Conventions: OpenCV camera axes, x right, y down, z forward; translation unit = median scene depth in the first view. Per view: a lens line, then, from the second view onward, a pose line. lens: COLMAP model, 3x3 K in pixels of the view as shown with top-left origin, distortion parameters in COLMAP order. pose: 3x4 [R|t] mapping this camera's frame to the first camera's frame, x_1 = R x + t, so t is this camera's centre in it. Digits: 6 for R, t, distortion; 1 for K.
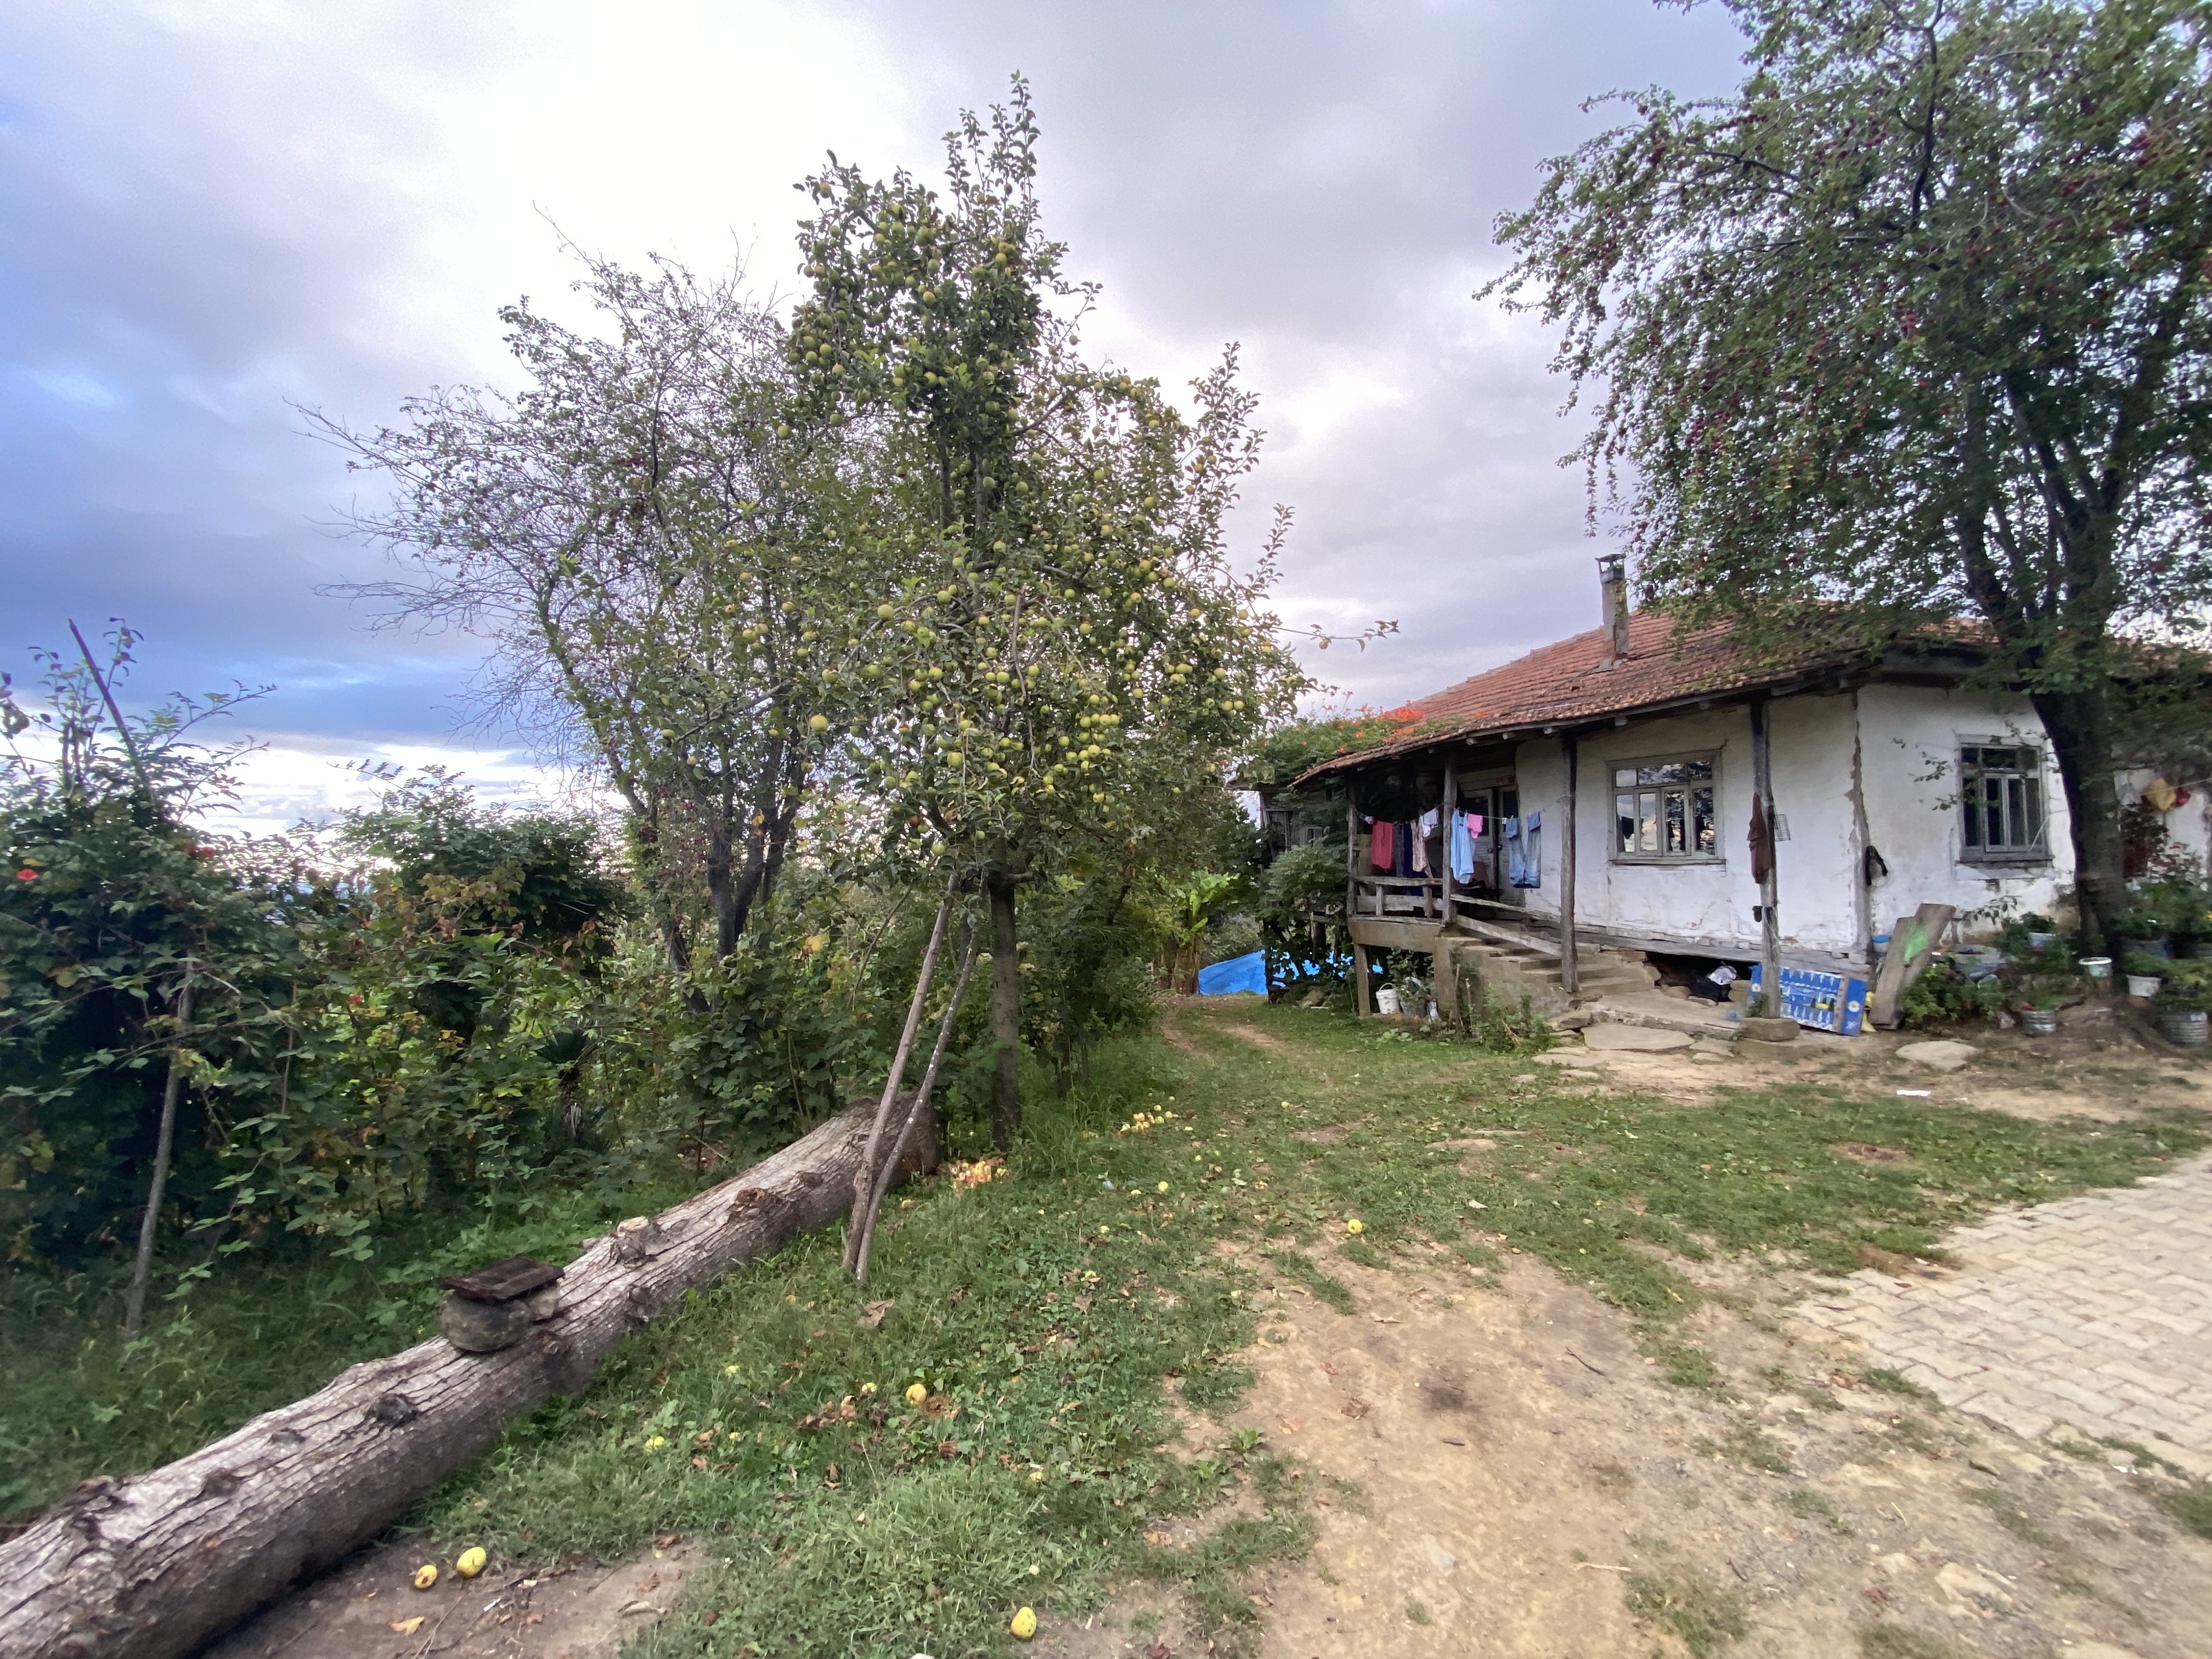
lens RADIAL K [[886.8, 0, 1105.9], [0, 886.8, 825.7], [0, 0, 1]] dist [0.039633, -0.034783]
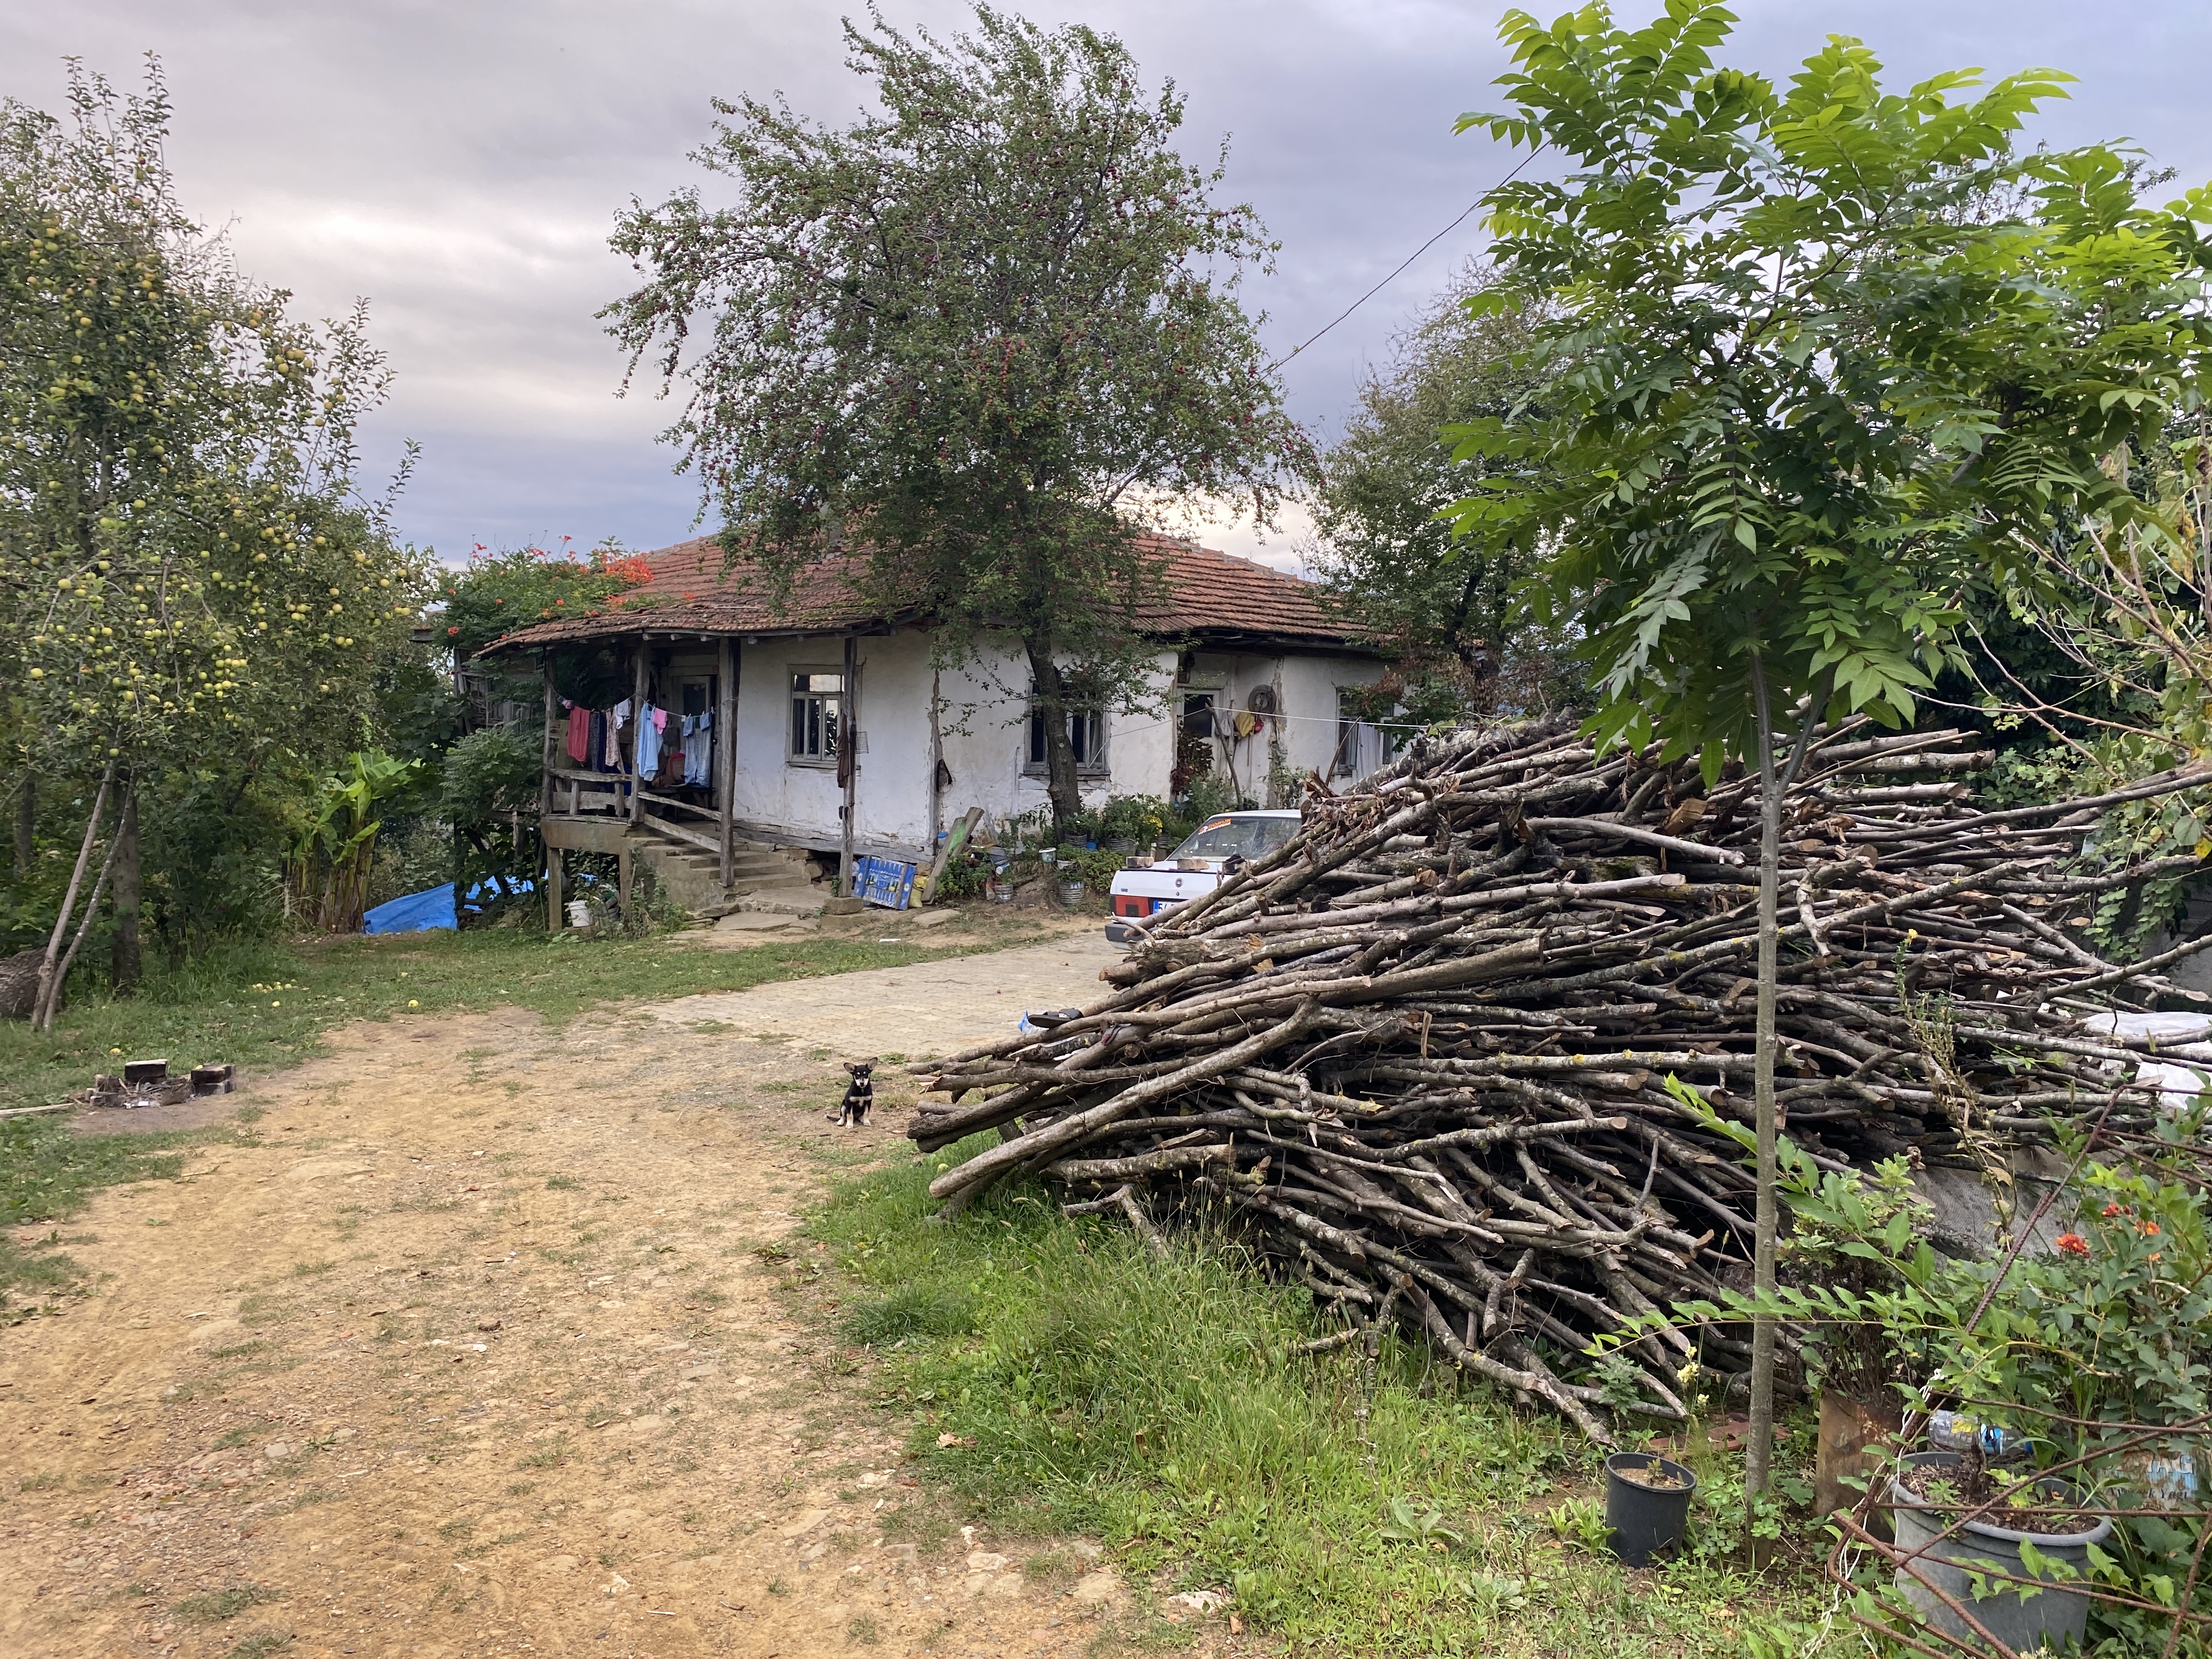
lens RADIAL K [[1662.0, 0, 1104.1], [0, 1662.0, 823.0], [0, 0, 1]] dist [0.004900, 0.005143]
pose [[0.877526, 0.013593, 0.479336, -0.024262], [-0.059306, 0.995001, 0.080354, -0.070191], [-0.475847, -0.098940, 0.873945, -0.896540]]
